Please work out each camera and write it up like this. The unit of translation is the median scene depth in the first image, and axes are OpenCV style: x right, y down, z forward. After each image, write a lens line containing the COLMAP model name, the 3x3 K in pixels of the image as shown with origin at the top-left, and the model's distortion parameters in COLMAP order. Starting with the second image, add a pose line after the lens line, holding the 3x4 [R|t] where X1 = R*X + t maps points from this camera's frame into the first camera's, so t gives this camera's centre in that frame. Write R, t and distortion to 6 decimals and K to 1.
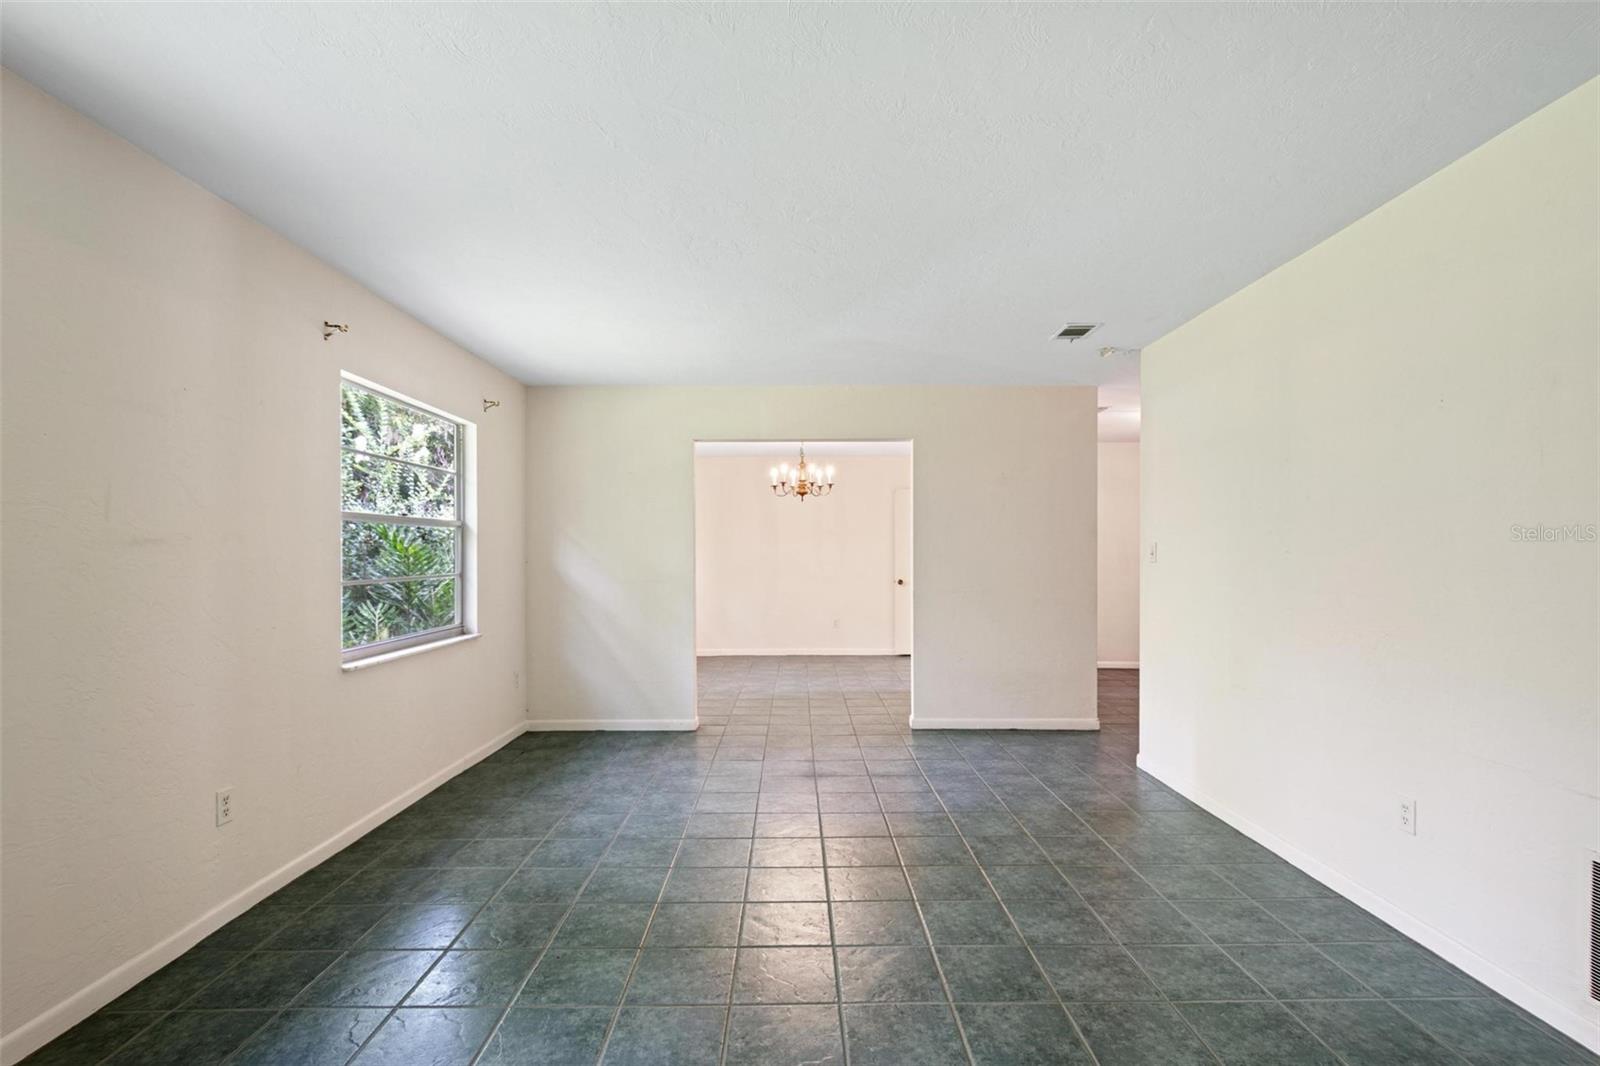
lens RADIAL K [[742.0, 0, 801.8], [0, 742.0, 548.1], [0, 0, 1]] dist [0.002403, -0.003555]
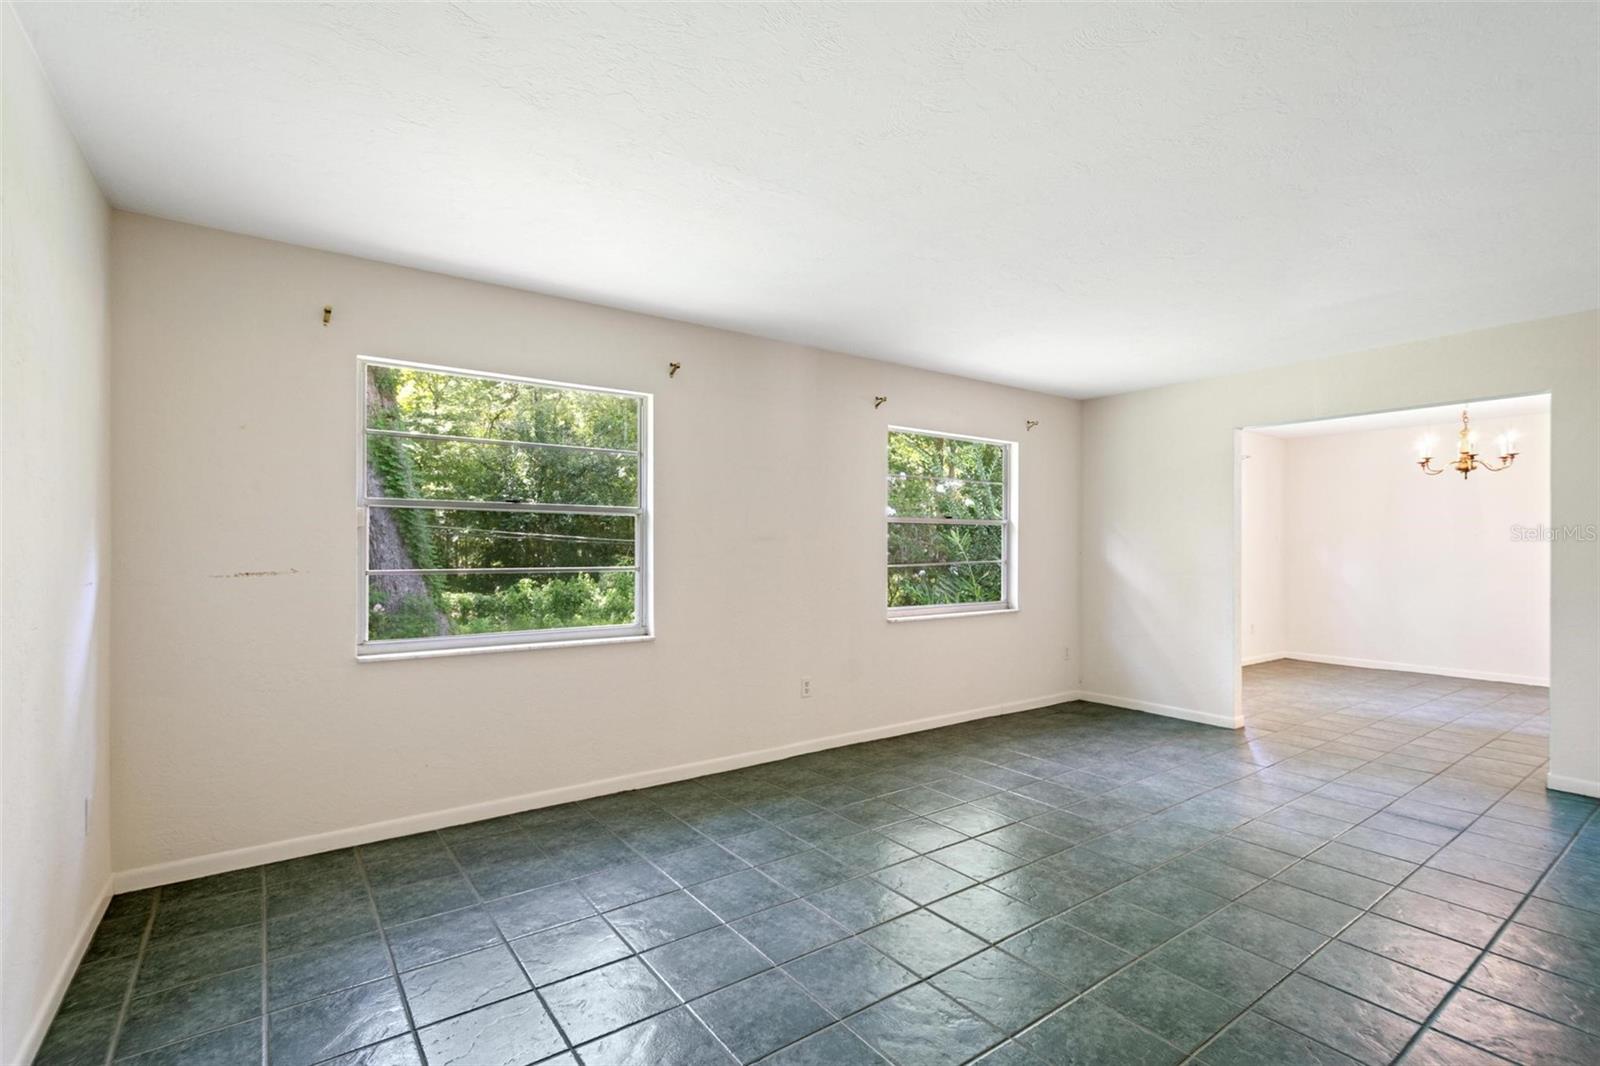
lens RADIAL K [[742.0, 0, 811.2], [0, 742.0, 534.9], [0, 0, 1]] dist [0.002403, -0.003555]
pose [[0.583129, -0.007529, -0.812345, 0.380848], [0.002864, 0.999970, -0.007212, -0.002673], [0.812374, 0.001879, 0.583133, -0.016205]]
